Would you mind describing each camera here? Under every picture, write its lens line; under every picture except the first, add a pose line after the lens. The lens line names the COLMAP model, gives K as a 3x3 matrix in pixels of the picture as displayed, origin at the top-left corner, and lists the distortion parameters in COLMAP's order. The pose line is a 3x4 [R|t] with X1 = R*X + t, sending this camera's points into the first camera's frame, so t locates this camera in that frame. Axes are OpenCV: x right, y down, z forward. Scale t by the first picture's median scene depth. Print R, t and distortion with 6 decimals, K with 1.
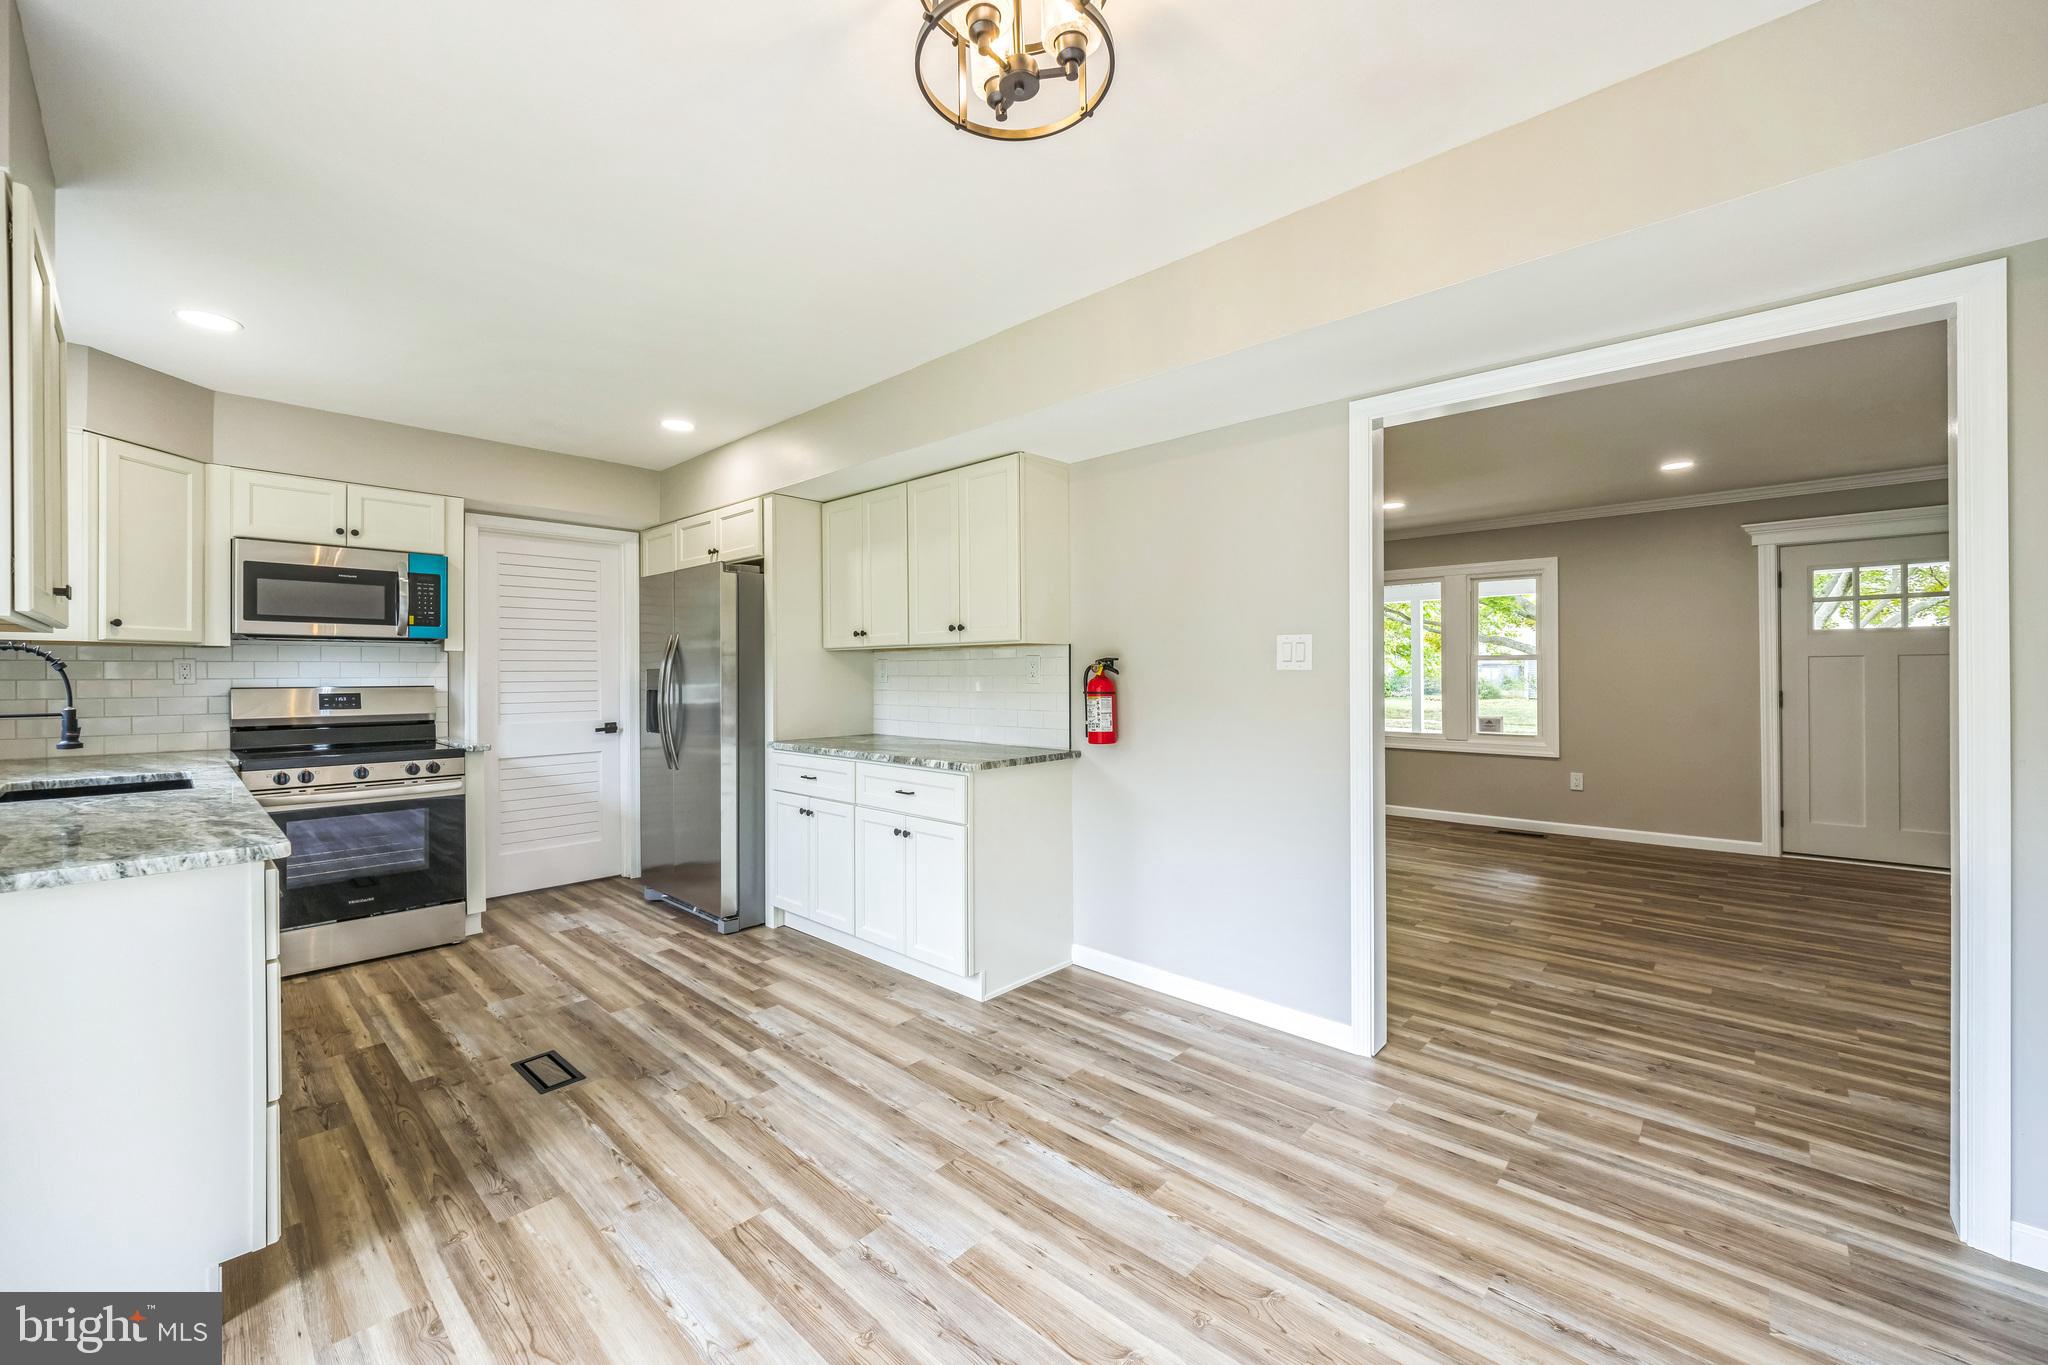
lens RADIAL K [[798.8, 0, 1016.9], [0, 798.8, 674.2], [0, 0, 1]] dist [-0.000150, -0.000172]
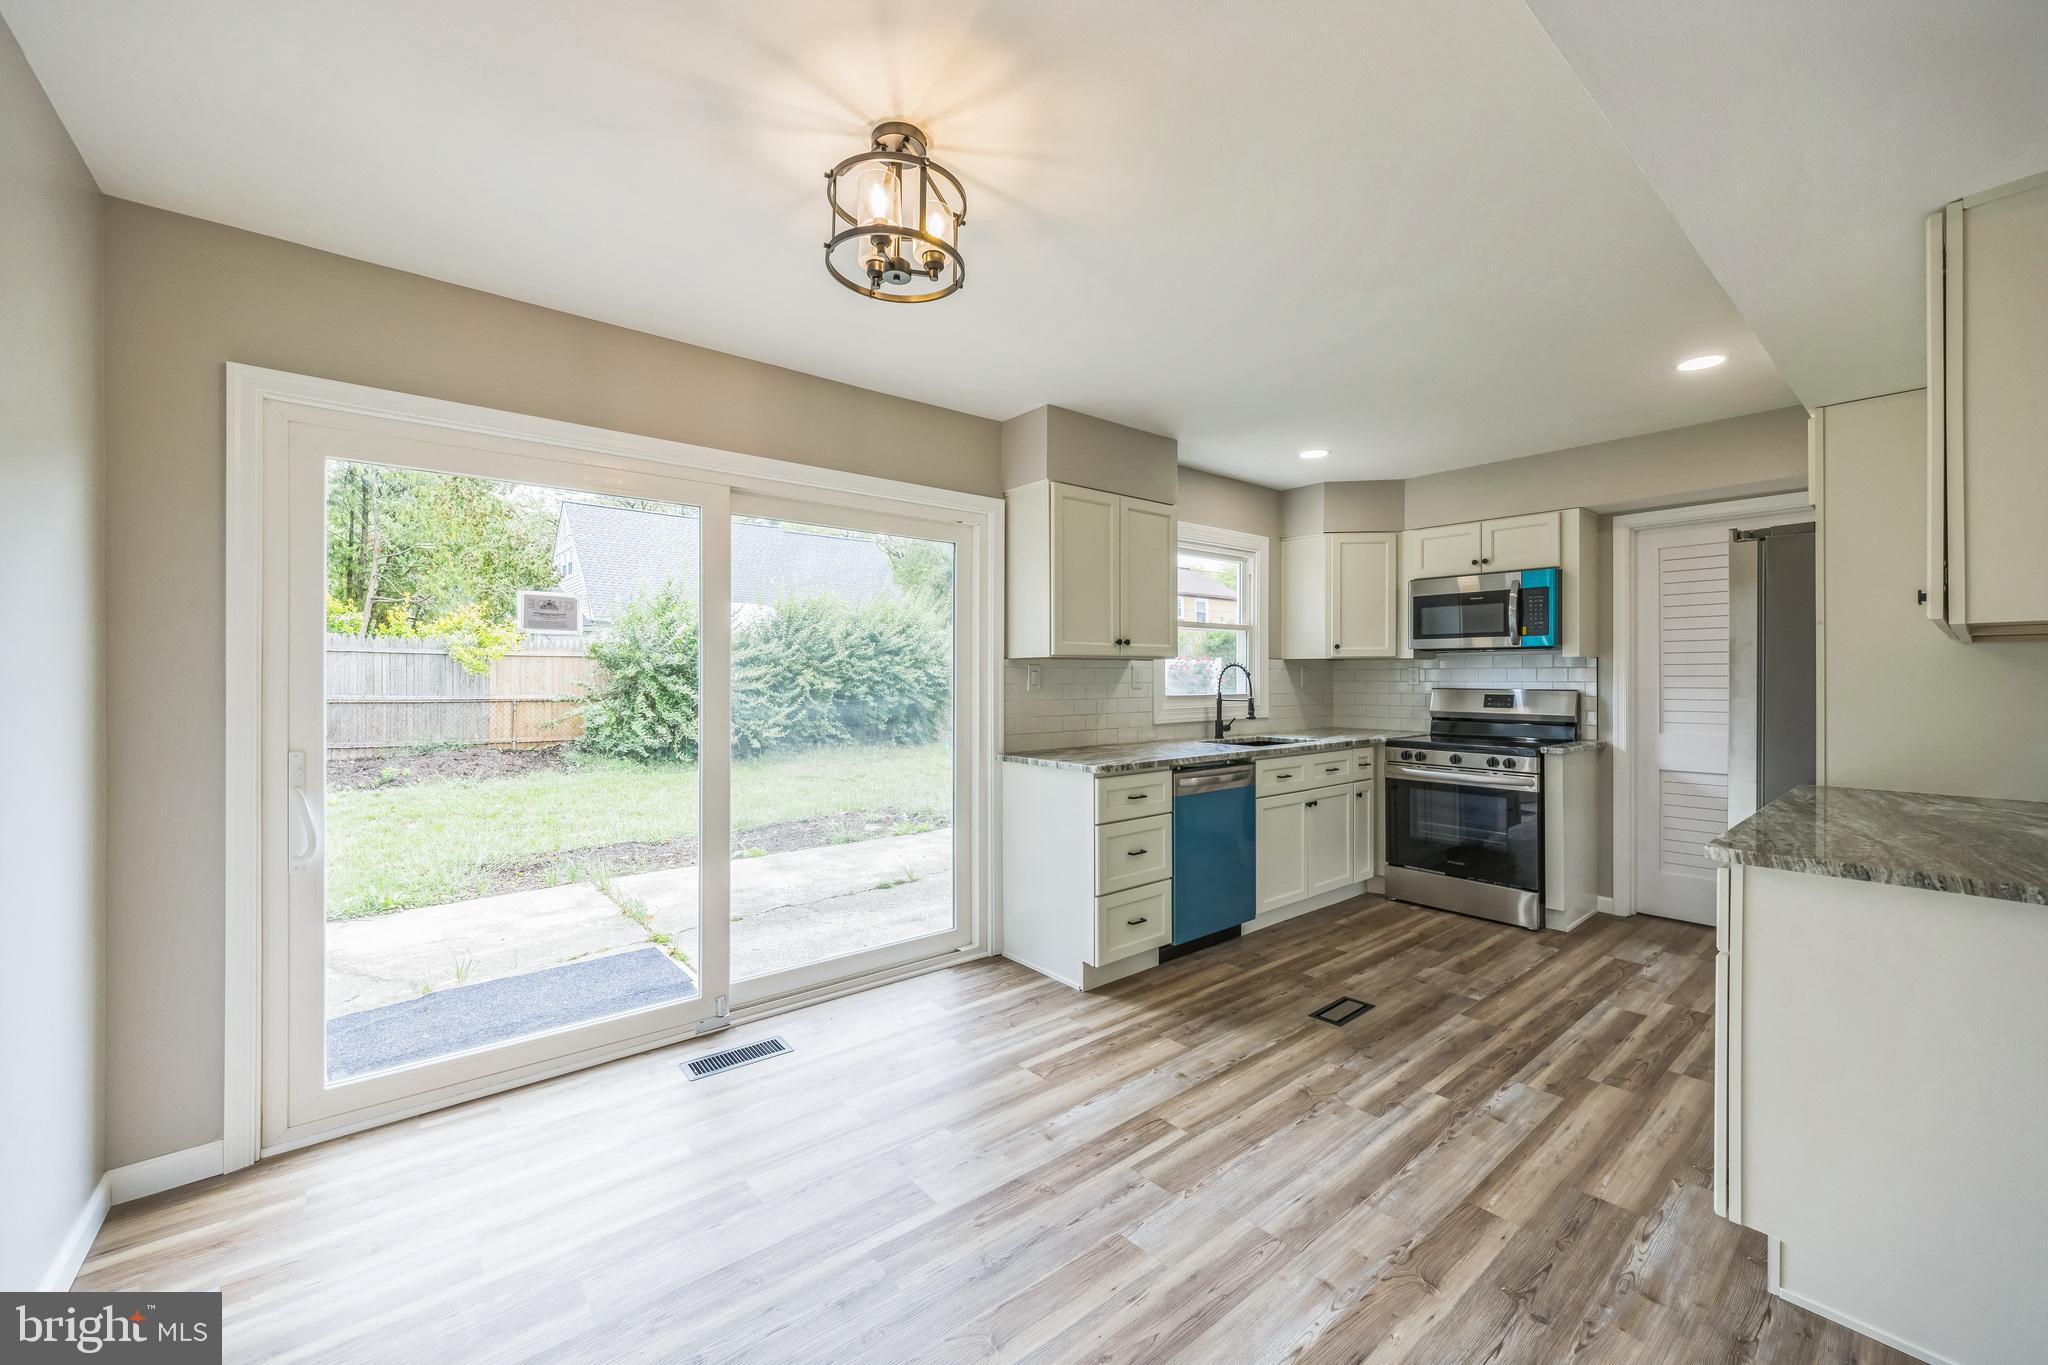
lens RADIAL K [[798.8, 0, 1016.9], [0, 798.8, 674.2], [0, 0, 1]] dist [-0.000150, -0.000172]
pose [[-0.131756, 0.000157, -0.991282, 0.476790], [-0.000026, 1.000000, 0.000162, -0.007377], [0.991282, 0.000047, -0.131756, 0.478901]]
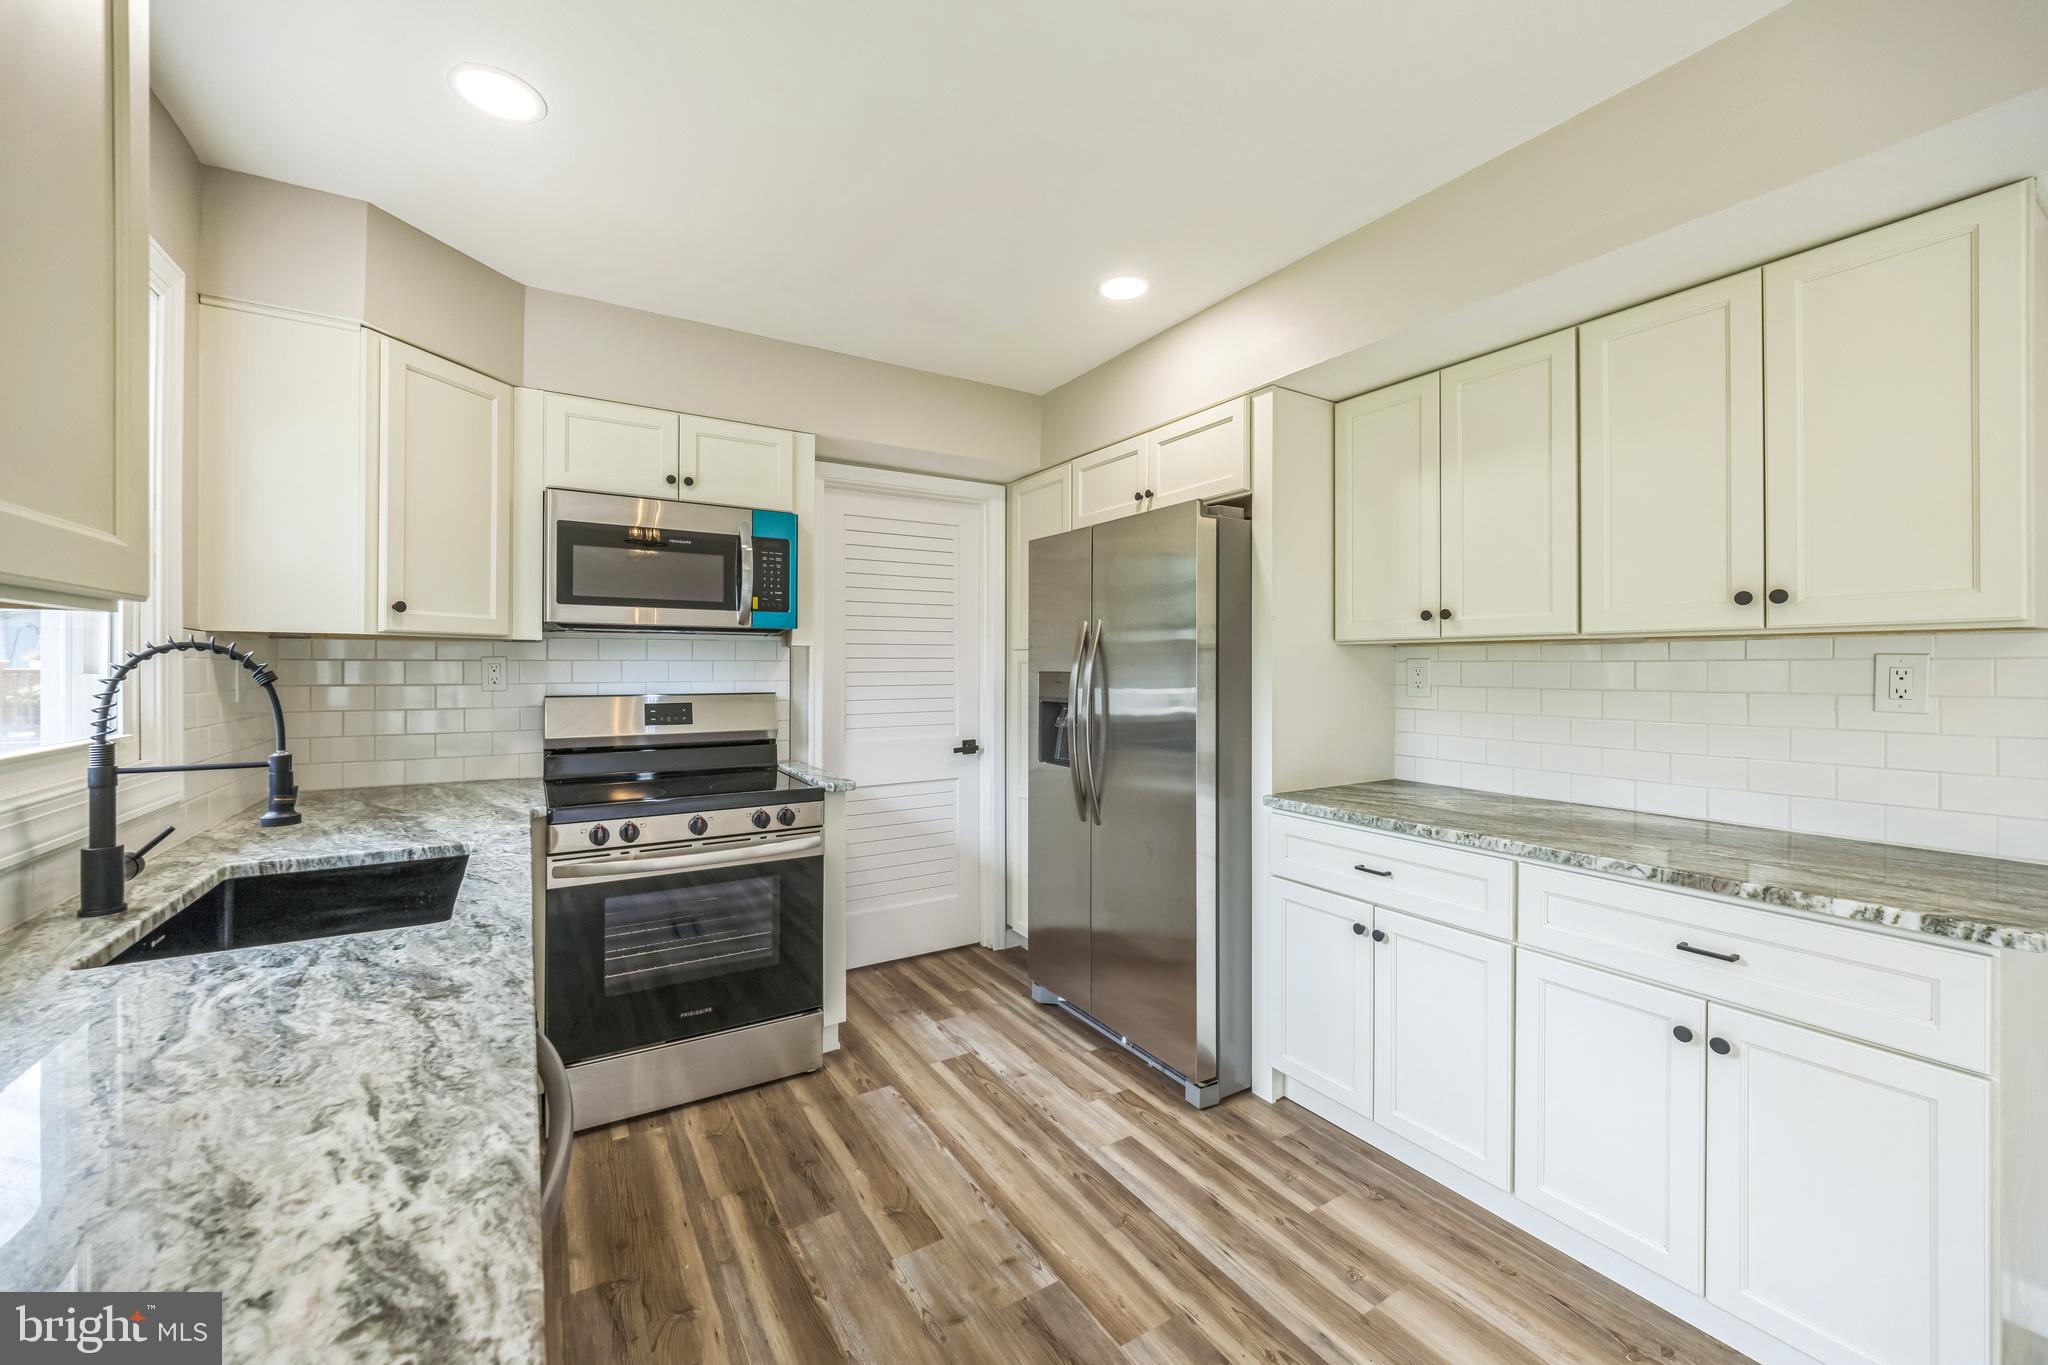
lens RADIAL K [[799.5, 0, 1030.1], [0, 799.5, 665.6], [0, 0, 1]] dist [0.019796, -0.020019]
pose [[0.965710, 0.005182, -0.259571, -0.359919], [-0.005138, 0.999986, 0.000849, -0.014748], [0.259572, 0.000513, 0.965724, 0.400828]]
